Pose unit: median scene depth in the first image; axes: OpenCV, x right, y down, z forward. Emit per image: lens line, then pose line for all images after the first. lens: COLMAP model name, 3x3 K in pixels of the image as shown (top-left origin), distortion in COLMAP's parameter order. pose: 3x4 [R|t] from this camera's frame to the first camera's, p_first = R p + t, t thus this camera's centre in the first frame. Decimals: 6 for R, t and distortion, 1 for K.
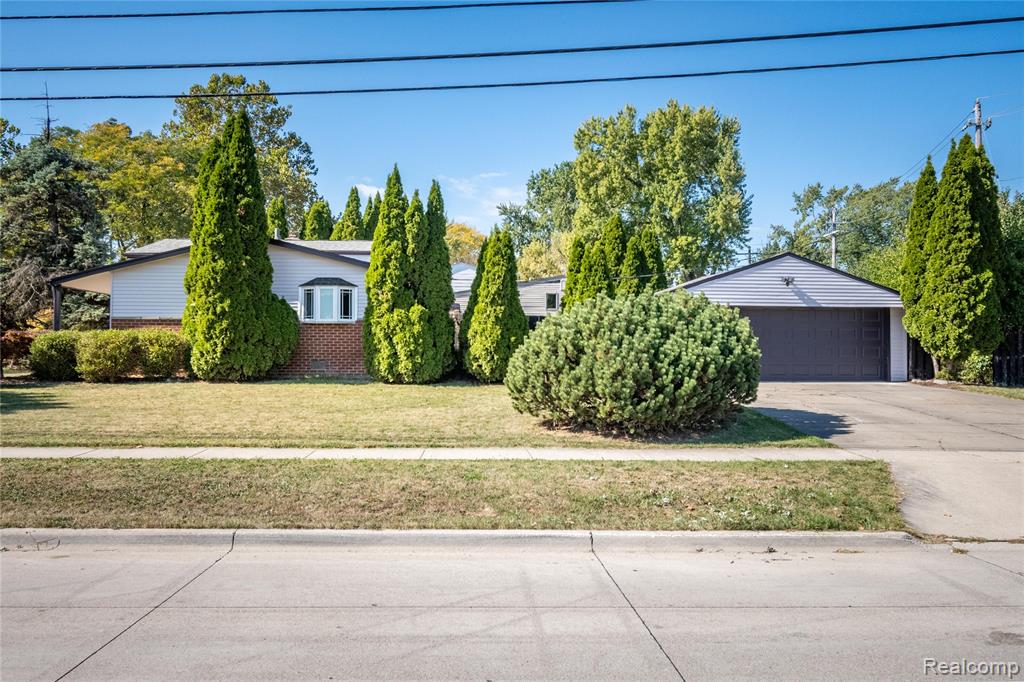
lens RADIAL K [[902.4, 0, 512.0], [0, 902.4, 341.0], [0, 0, 1]] dist [0.007264, 0.001034]
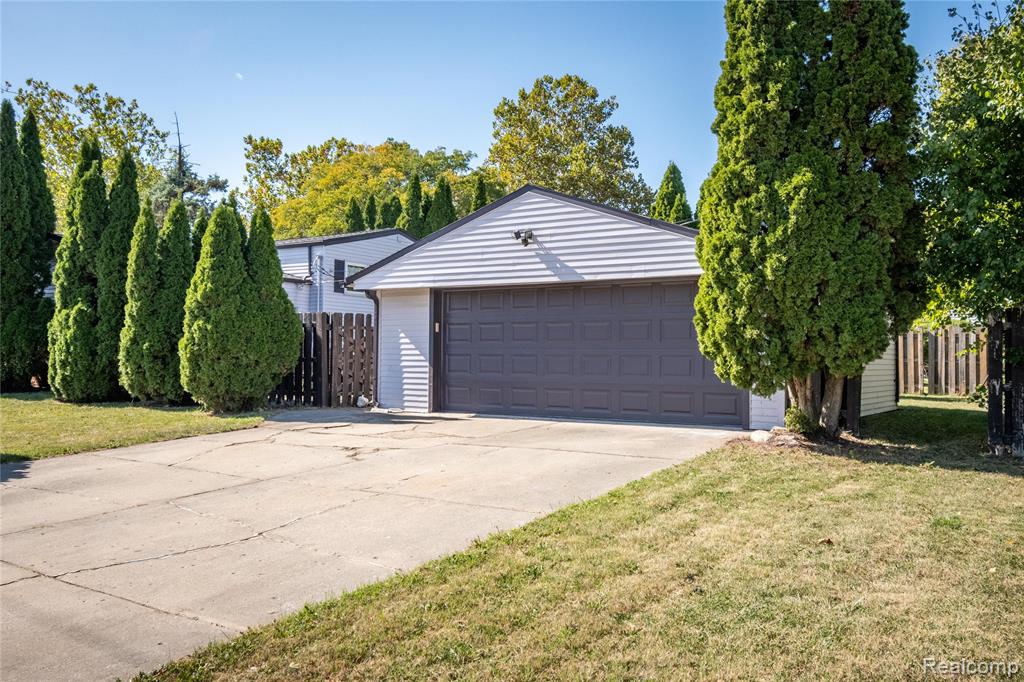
lens RADIAL K [[902.4, 0, 512.0], [0, 902.4, 341.0], [0, 0, 1]] dist [0.007264, 0.001034]
pose [[0.778092, -0.010337, -0.628065, 0.661738], [0.001651, 0.999895, -0.014412, 0.005019], [0.628148, 0.010177, 0.778028, 0.584968]]
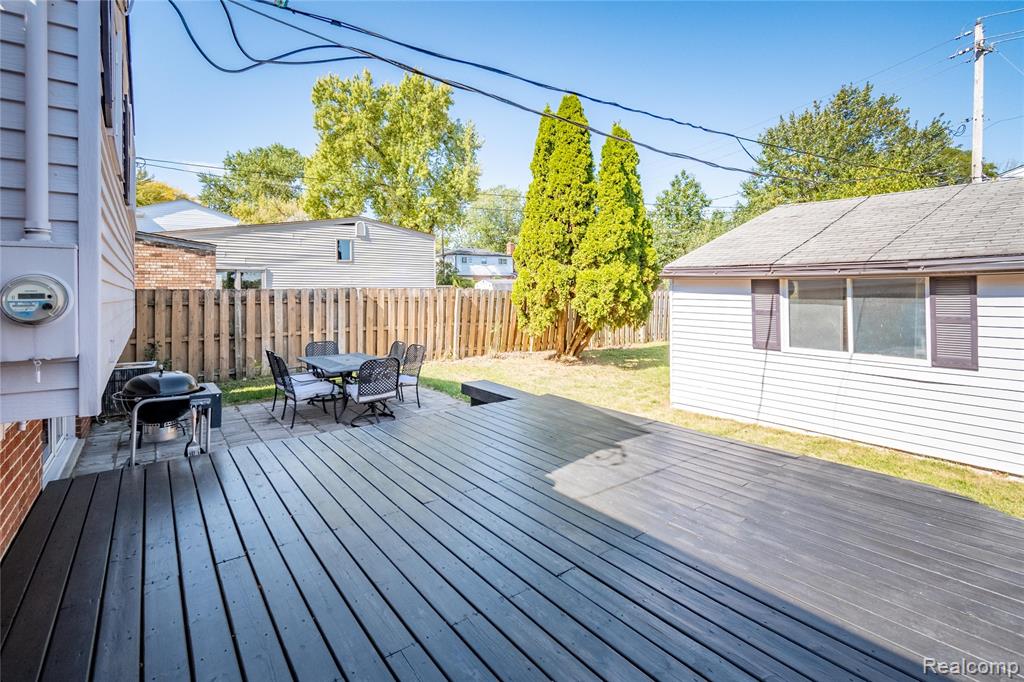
lens RADIAL K [[478.1, 0, 515.4], [0, 478.1, 292.6], [0, 0, 1]] dist [0.002204, 0.000183]
pose [[0.827233, -0.011233, 0.561747, -0.121552], [-0.000928, 0.999771, 0.021358, -0.032584], [-0.561858, -0.018190, 0.827034, 1.143372]]
